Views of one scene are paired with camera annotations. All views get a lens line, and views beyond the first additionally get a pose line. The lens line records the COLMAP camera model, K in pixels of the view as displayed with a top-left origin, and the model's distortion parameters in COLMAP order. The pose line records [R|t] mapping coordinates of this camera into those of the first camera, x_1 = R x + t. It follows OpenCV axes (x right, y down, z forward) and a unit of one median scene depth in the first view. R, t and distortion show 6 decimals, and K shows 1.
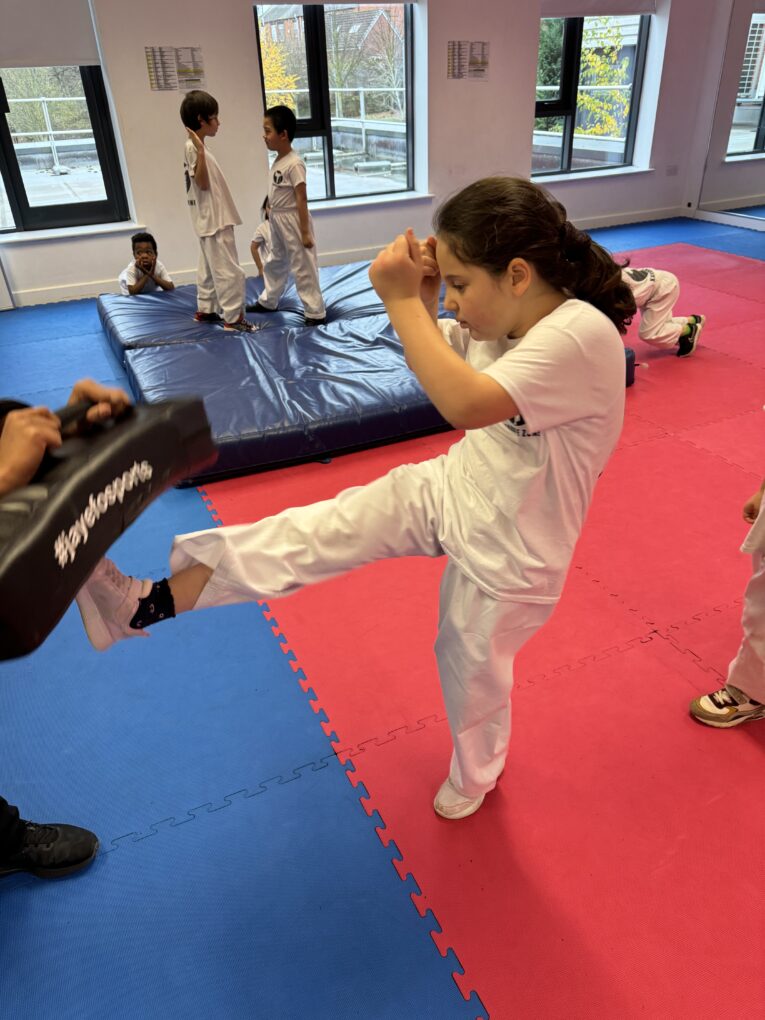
lens RADIAL K [[700.7, 0, 382.5], [0, 700.7, 510.0], [0, 0, 1]] dist [0.023485, -0.035385]
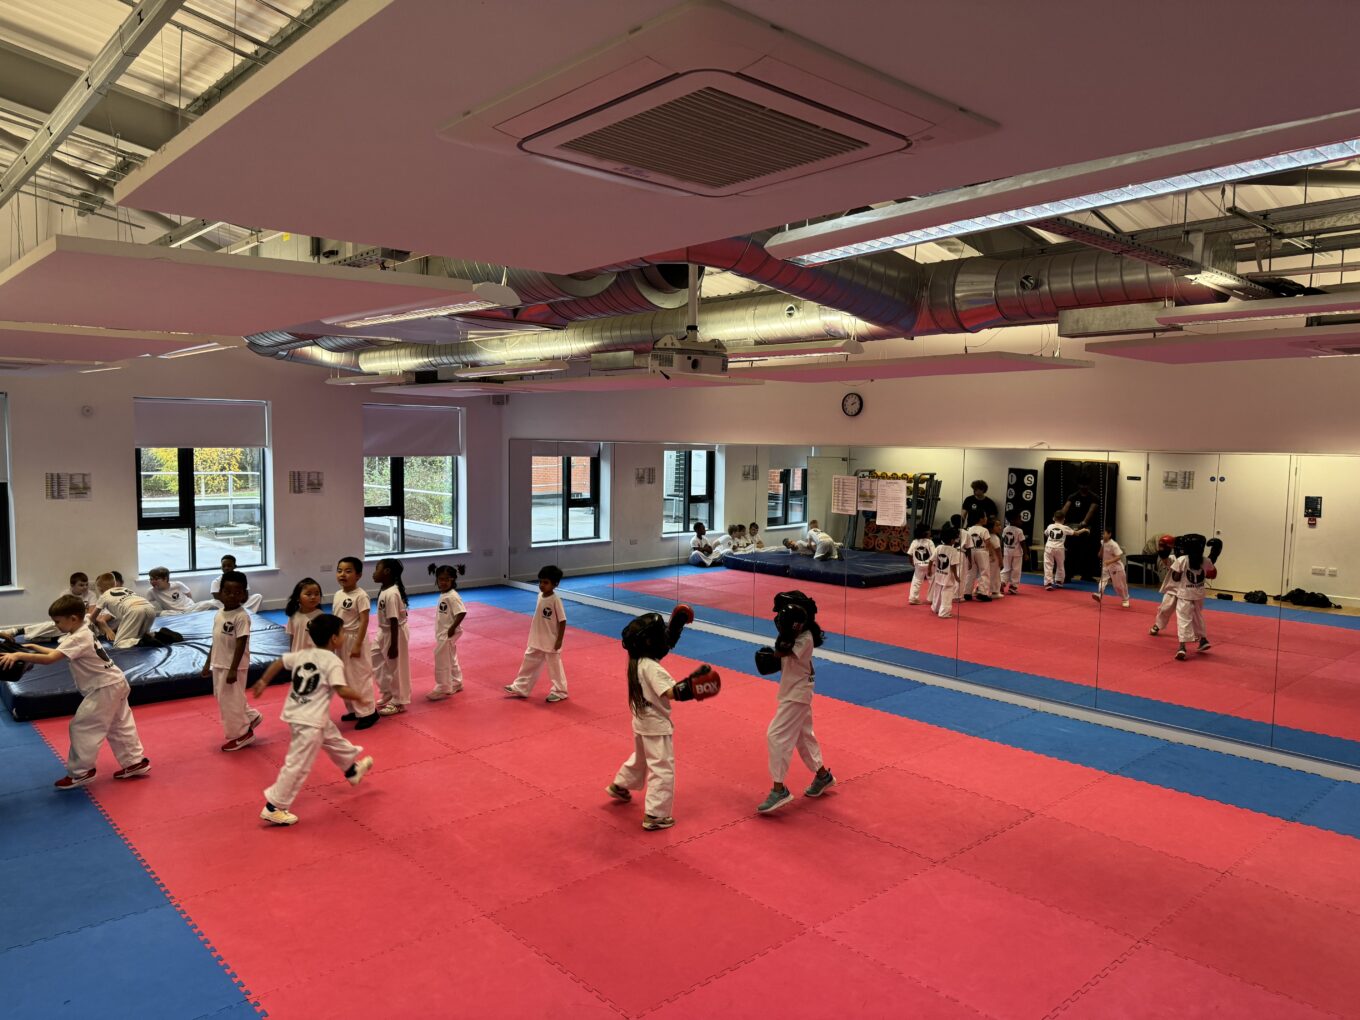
lens RADIAL K [[934.2, 0, 672.8], [0, 934.2, 515.9], [0, 0, 1]] dist [0.023485, -0.035385]
pose [[0.953869, 0.022304, 0.299392, 0.260754], [0.118407, 0.888451, -0.443436, 0.352293], [-0.275886, 0.458430, 0.844825, -0.779371]]
